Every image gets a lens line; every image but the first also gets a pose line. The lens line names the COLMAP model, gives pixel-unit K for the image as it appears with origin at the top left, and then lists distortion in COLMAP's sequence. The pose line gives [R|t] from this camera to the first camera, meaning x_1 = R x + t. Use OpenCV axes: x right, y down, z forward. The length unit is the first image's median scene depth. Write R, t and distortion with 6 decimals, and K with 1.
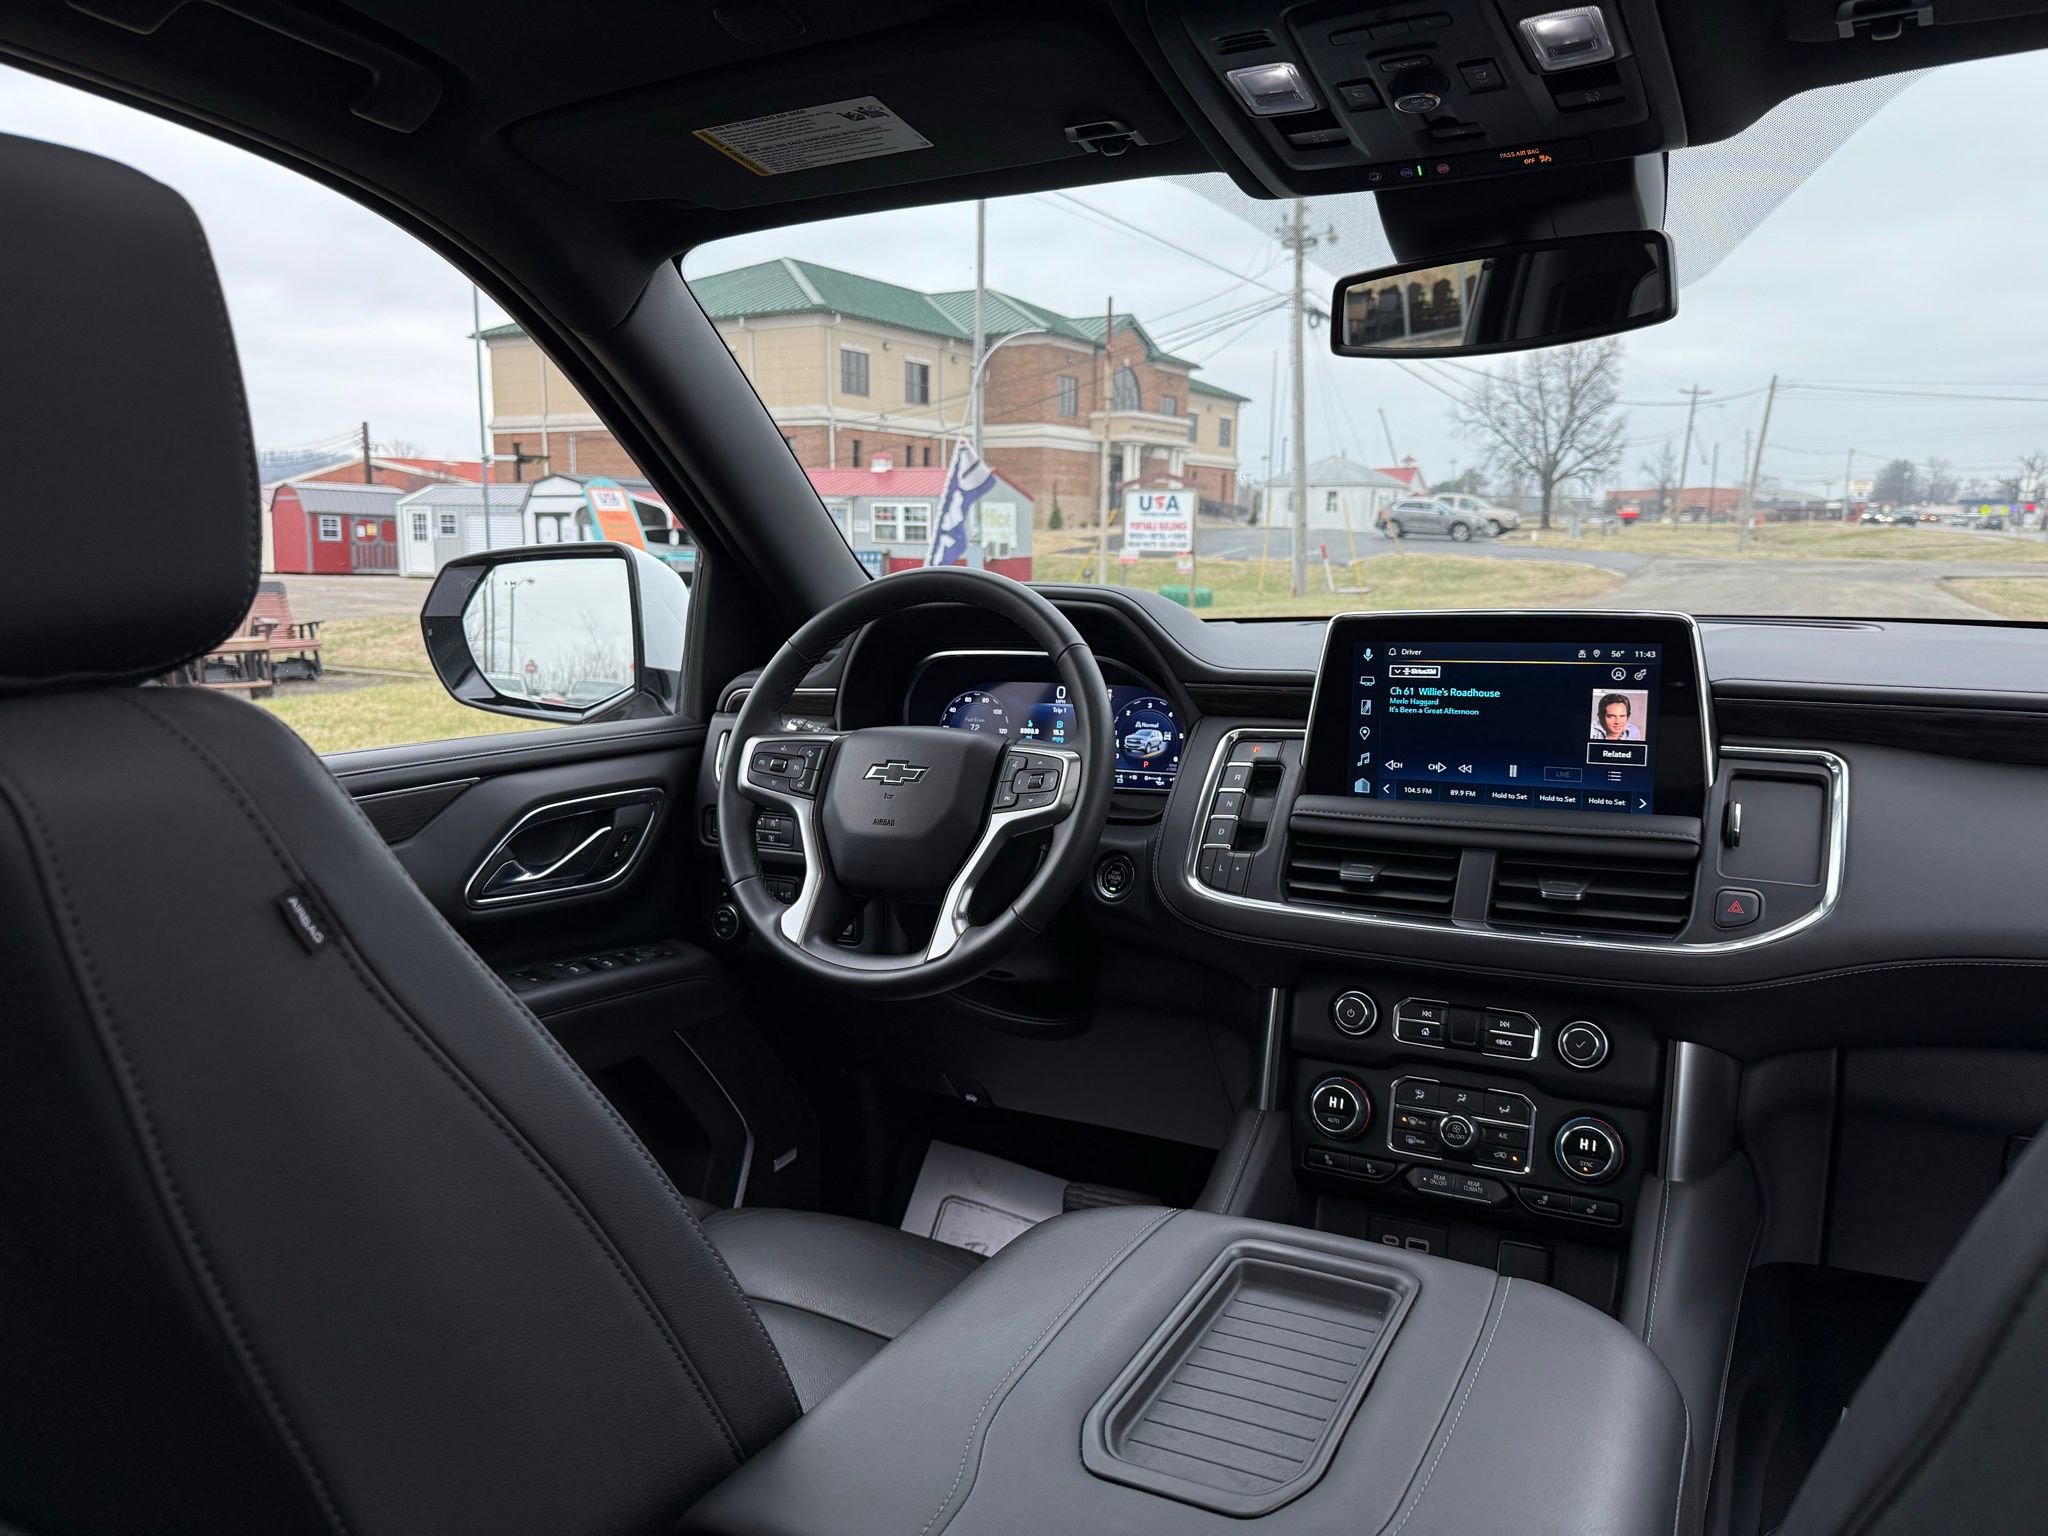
lens RADIAL K [[1434.4, 0, 1013.6], [0, 1434.4, 773.9], [0, 0, 1]] dist [0.071035, -0.028196]
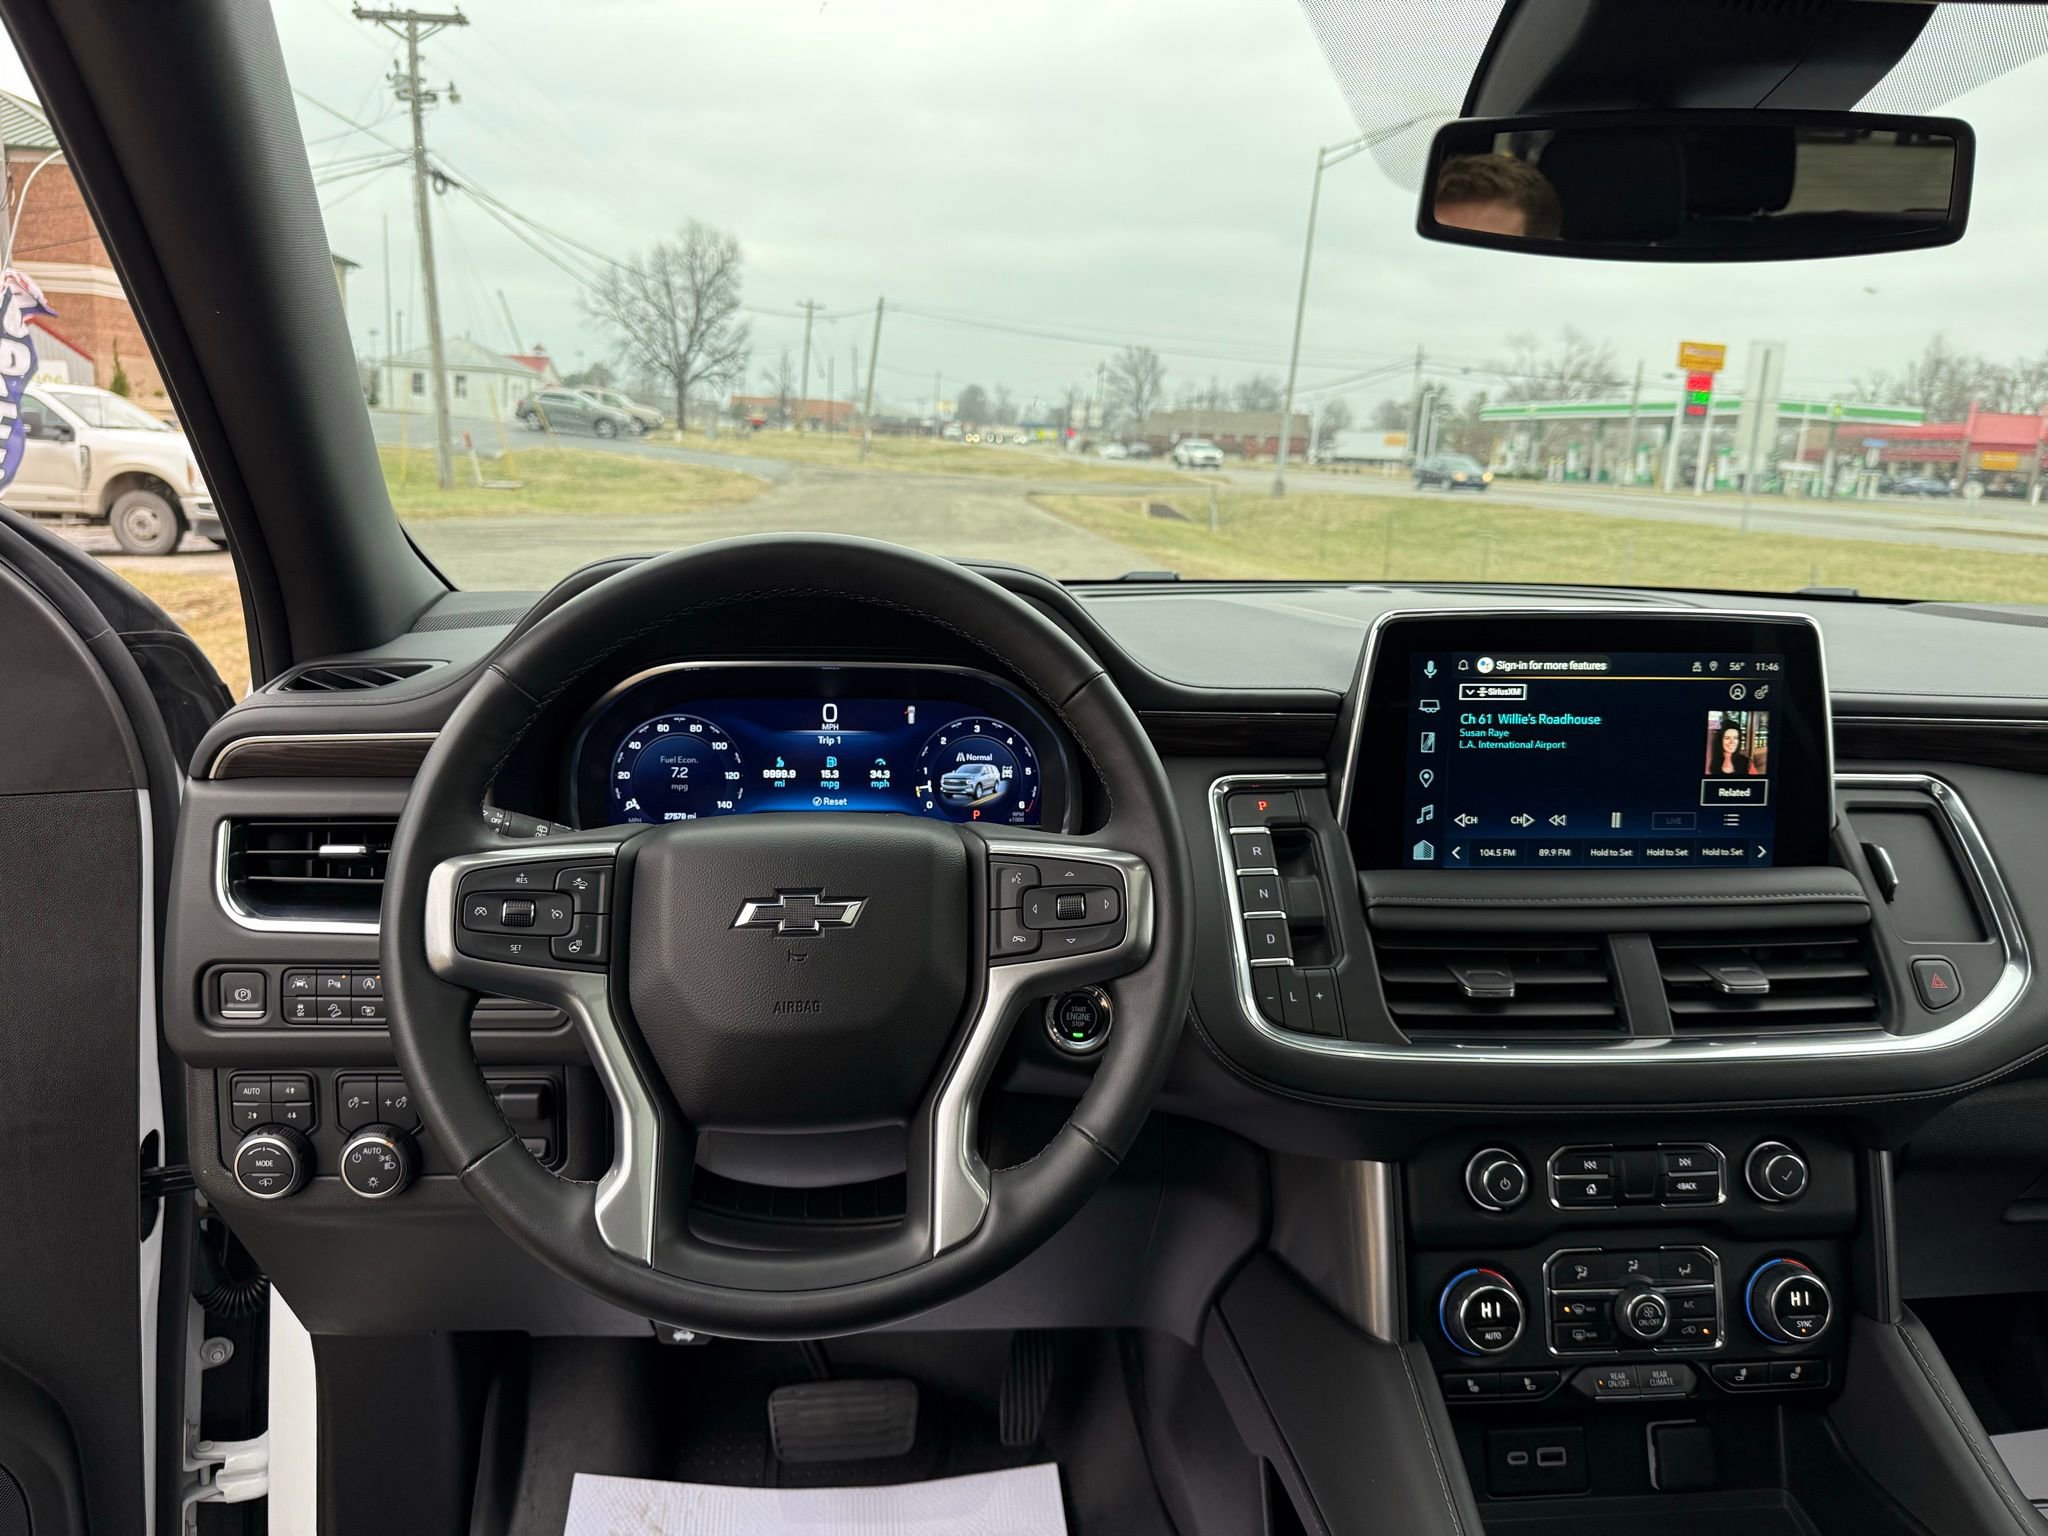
lens RADIAL K [[1451.9, 0, 1029.8], [0, 1451.9, 756.2], [0, 0, 1]] dist [0.026142, -0.032555]
pose [[0.833428, -0.076683, 0.547282, -0.012804], [0.045182, 0.996466, 0.070815, -0.004002], [-0.550778, -0.034292, 0.833947, 0.020155]]
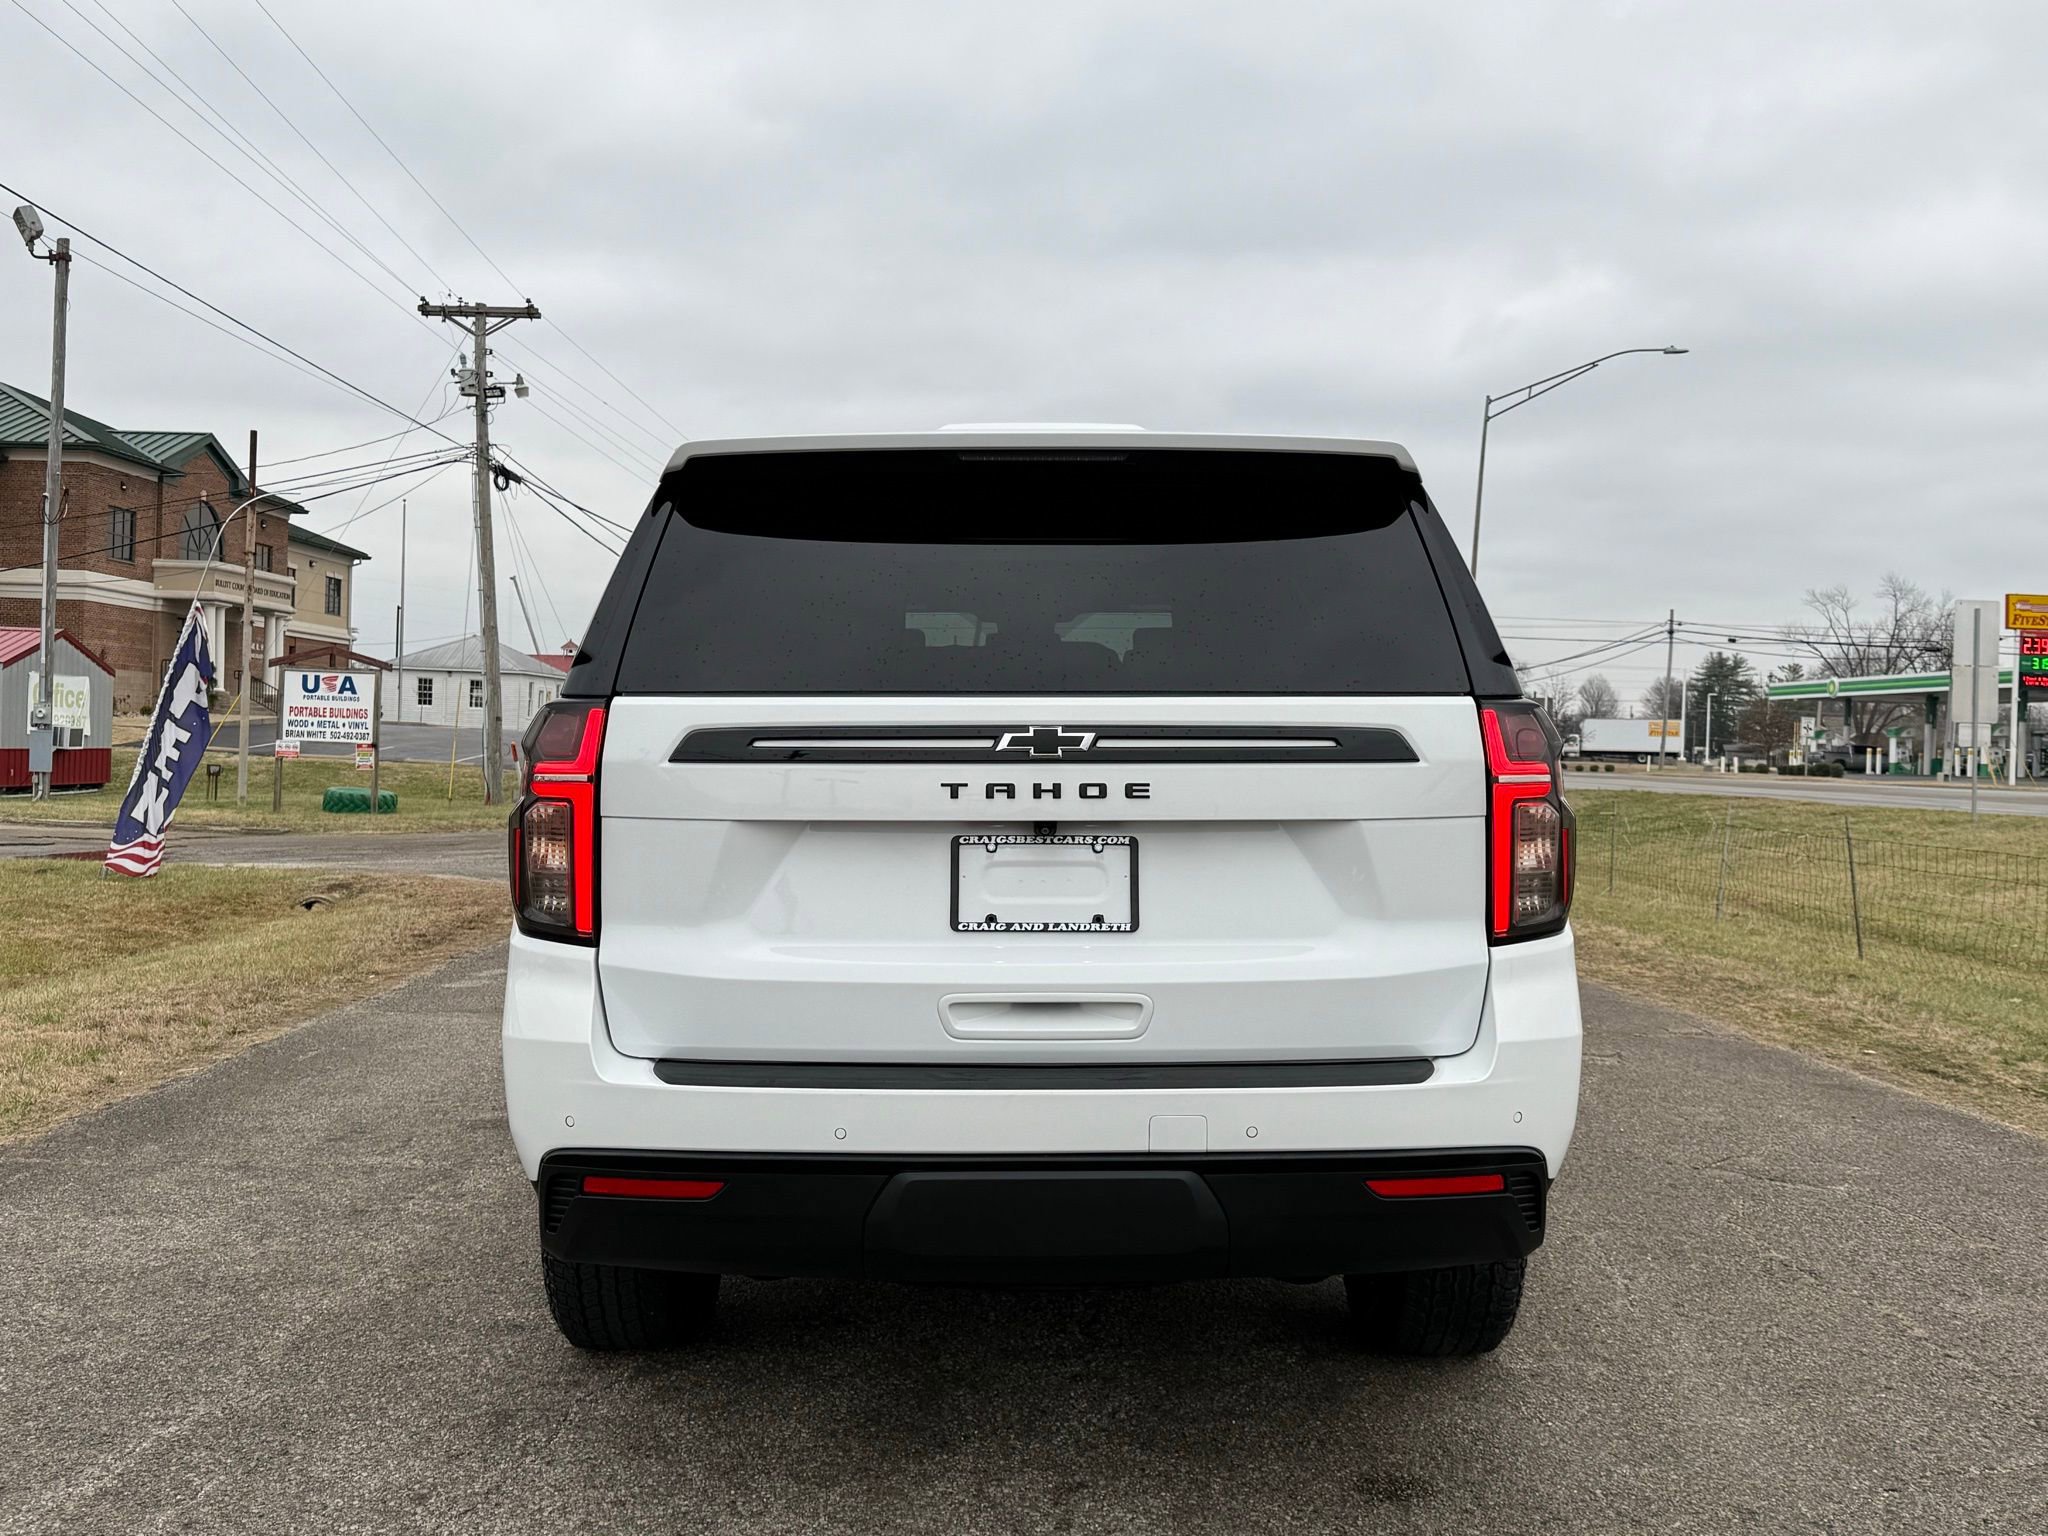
lens RADIAL K [[2079.3, 0, 1017.4], [0, 2079.3, 789.8], [0, 0, 1]] dist [0.070693, 0.000000]
pose [[0.879531, 0.011750, 0.475697, -0.107040], [0.055814, 0.990247, -0.127655, 0.037889], [-0.472558, 0.138827, 0.870297, -0.178359]]
